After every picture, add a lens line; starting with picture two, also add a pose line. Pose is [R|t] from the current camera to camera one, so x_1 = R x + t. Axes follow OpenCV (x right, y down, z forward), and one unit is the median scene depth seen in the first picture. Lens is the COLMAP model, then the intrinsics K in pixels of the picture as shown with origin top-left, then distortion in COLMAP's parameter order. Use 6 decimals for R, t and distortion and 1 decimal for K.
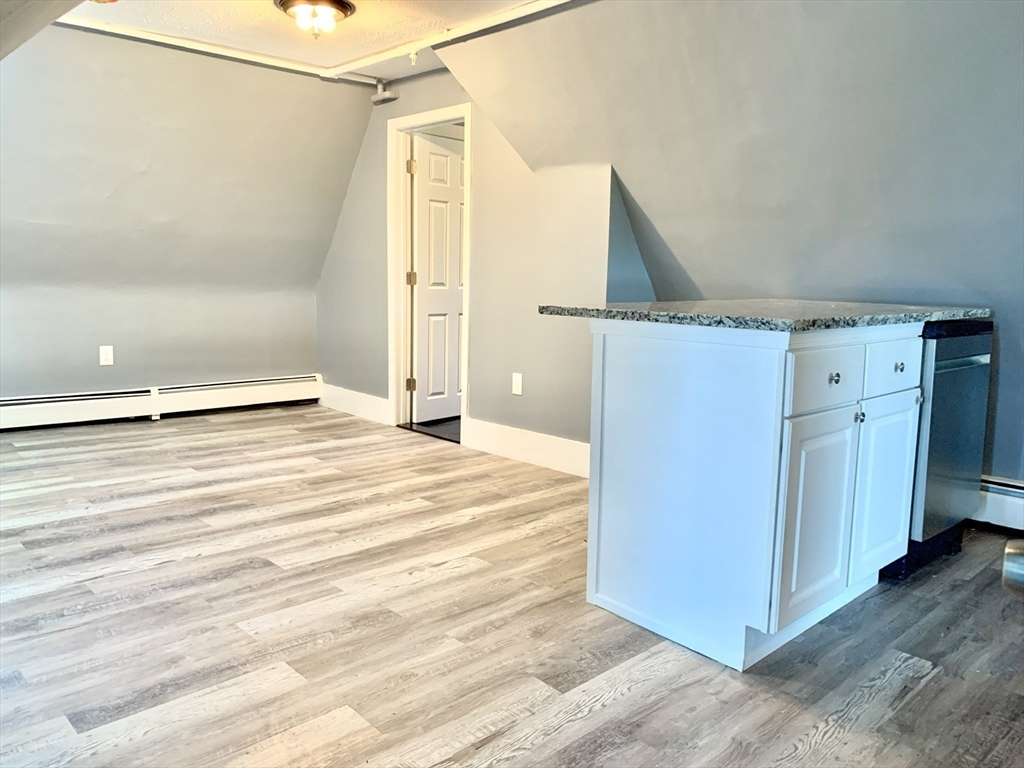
lens RADIAL K [[805.0, 0, 513.5], [0, 805.0, 382.2], [0, 0, 1]] dist [0.081166, -0.029957]
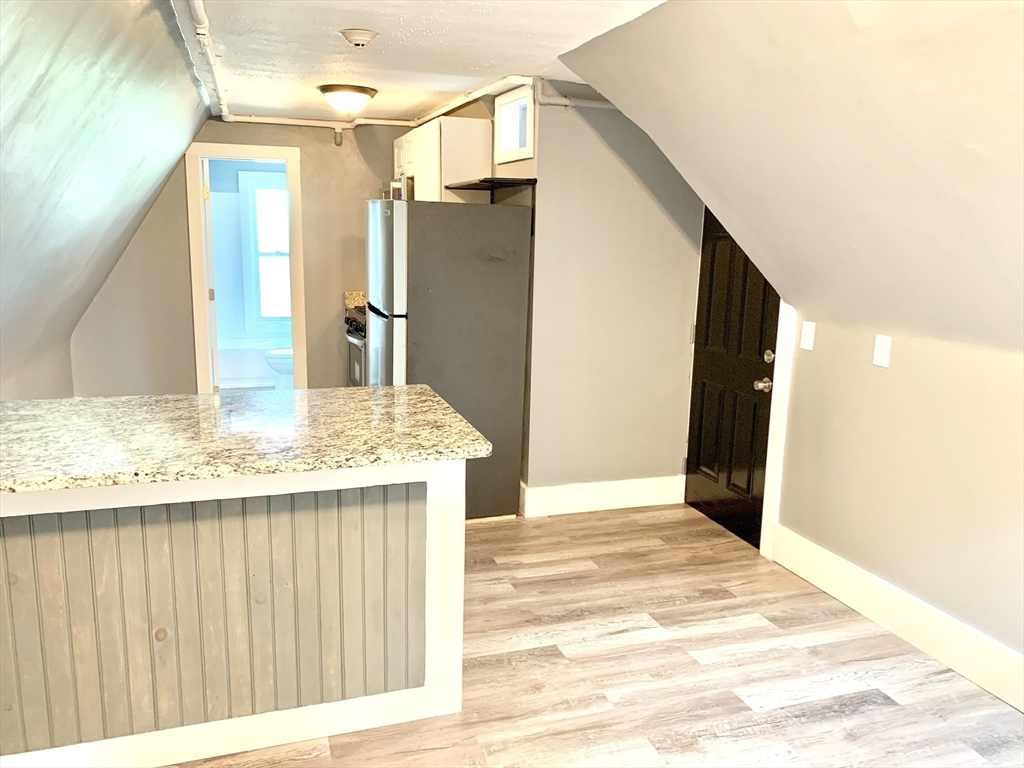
lens RADIAL K [[805.0, 0, 509.3], [0, 805.0, 384.3], [0, 0, 1]] dist [0.081166, -0.029957]
pose [[-0.906937, -0.119015, 0.404106, -0.285798], [0.018061, 0.947395, 0.319555, -0.383779], [-0.420880, 0.297115, -0.857078, 1.524961]]
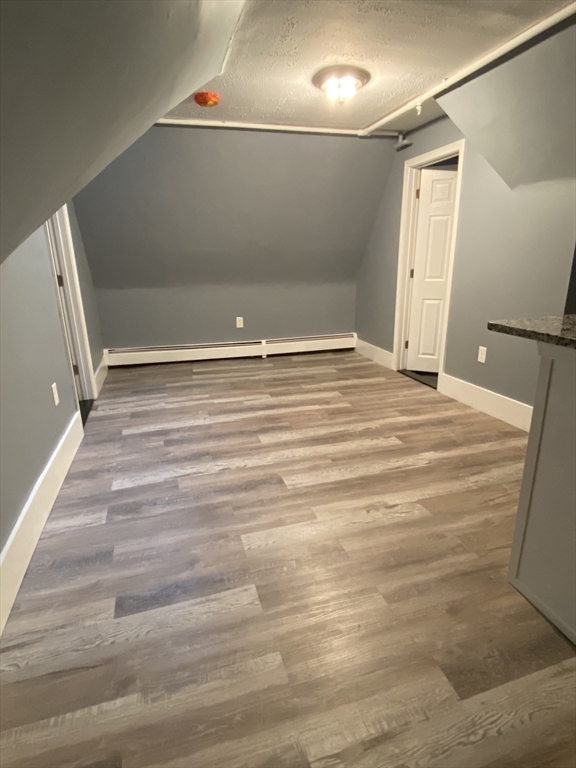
lens RADIAL K [[428.5, 0, 284.1], [0, 428.5, 388.4], [0, 0, 1]] dist [0.025091, -0.025659]
pose [[0.895585, 0.096160, -0.434373, 0.040890], [-0.024103, 0.985415, 0.168453, -0.087486], [0.444236, -0.140395, 0.884841, 0.307284]]
